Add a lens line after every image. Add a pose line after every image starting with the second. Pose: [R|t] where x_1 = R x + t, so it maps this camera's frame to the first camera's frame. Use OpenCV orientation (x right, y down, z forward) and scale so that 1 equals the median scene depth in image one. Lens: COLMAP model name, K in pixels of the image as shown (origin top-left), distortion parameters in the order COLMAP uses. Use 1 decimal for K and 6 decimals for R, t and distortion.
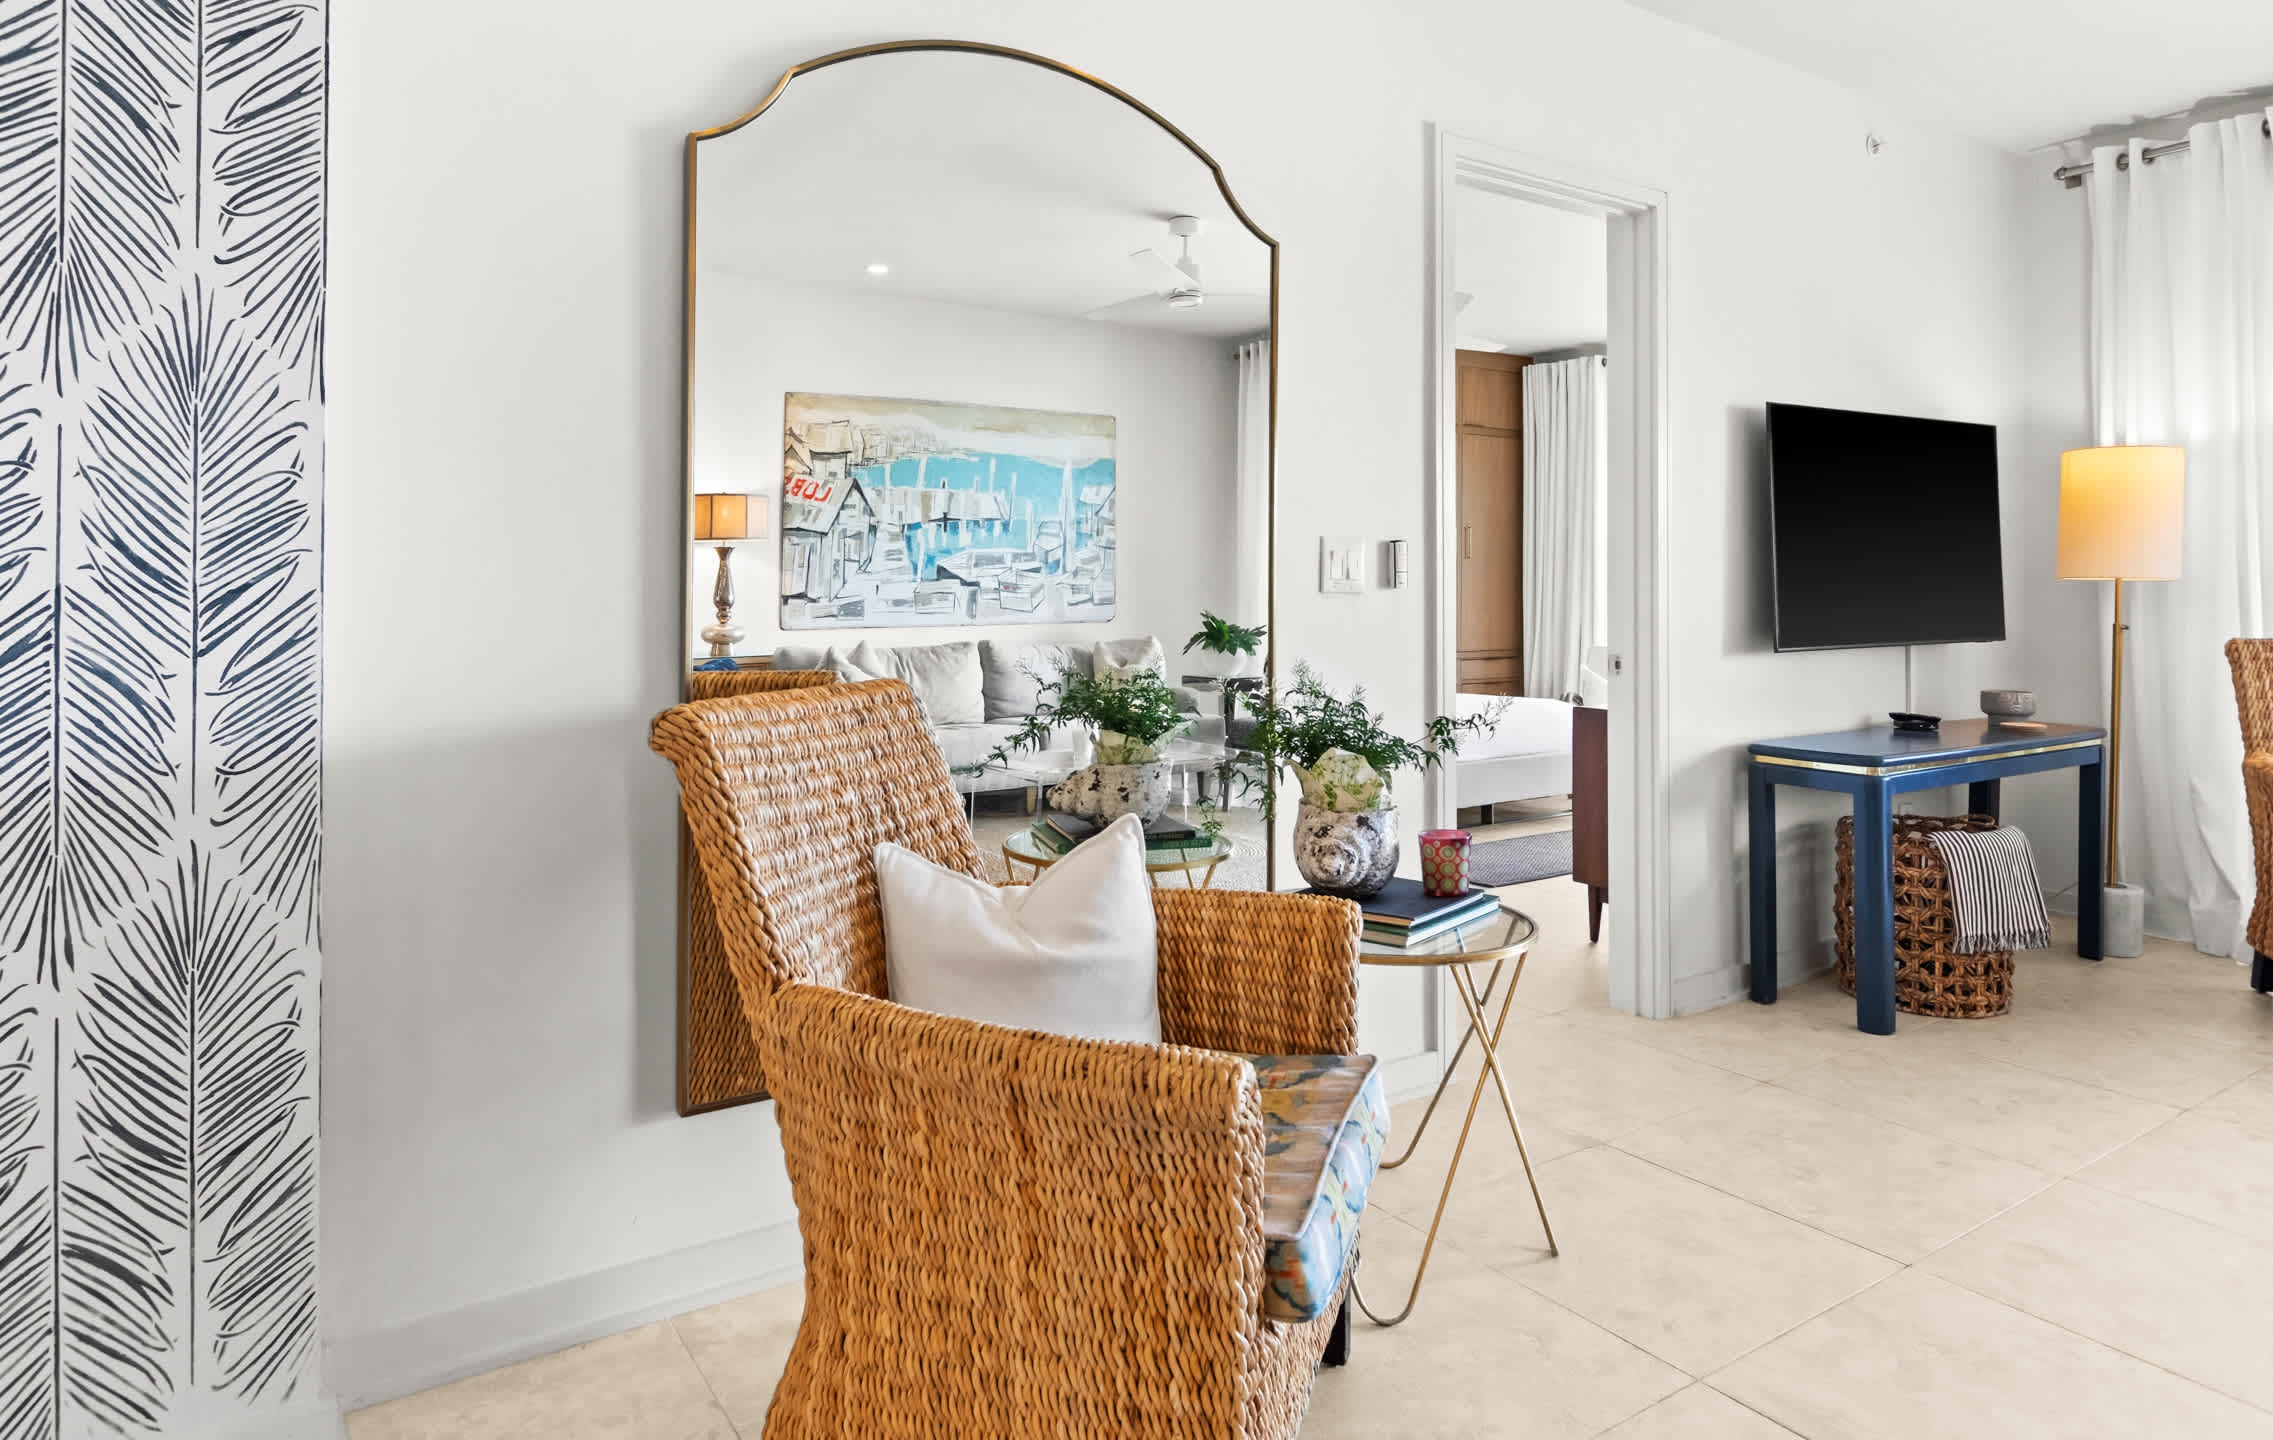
lens RADIAL K [[1306.8, 0, 1093.7], [0, 1306.8, 587.4], [0, 0, 1]] dist [0.003345, 0.000912]
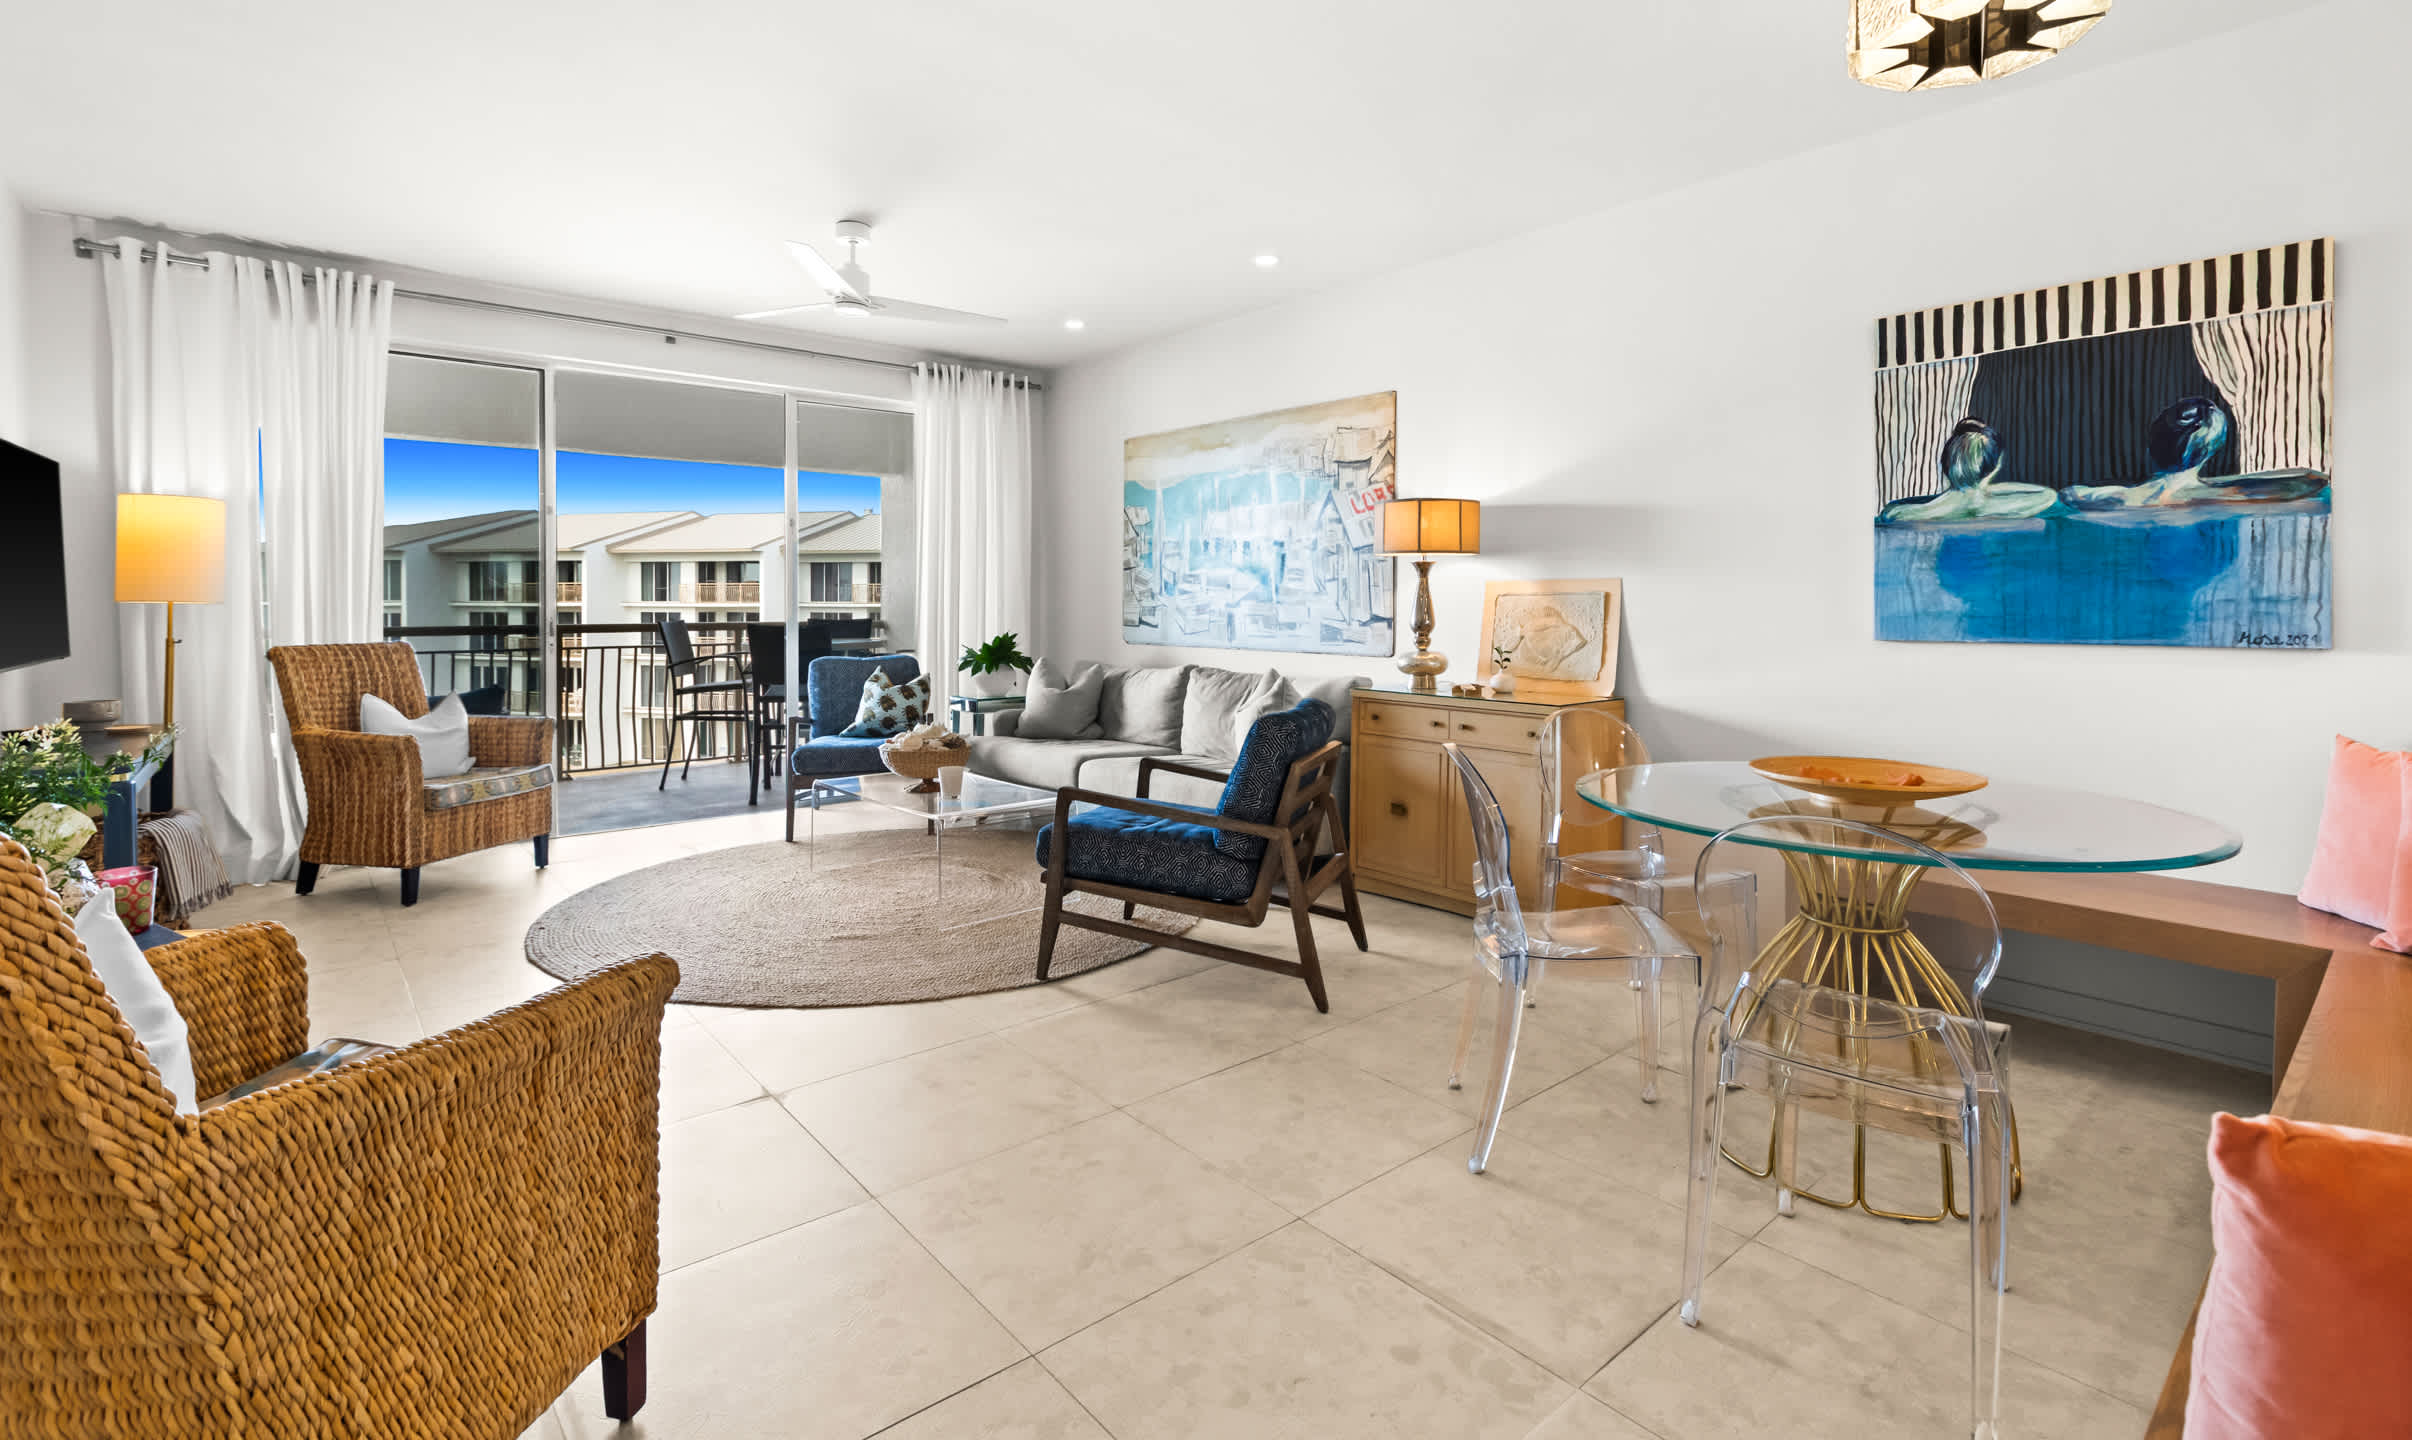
lens RADIAL K [[1104.5, 0, 1226.8], [0, 1104.5, 617.5], [0, 0, 1]] dist [-0.001433, 0.001855]
pose [[-0.143606, -0.013045, 0.989549, -0.684776], [-0.008170, 0.999895, 0.011995, -0.021804], [-0.989601, -0.006362, -0.143698, 0.300100]]
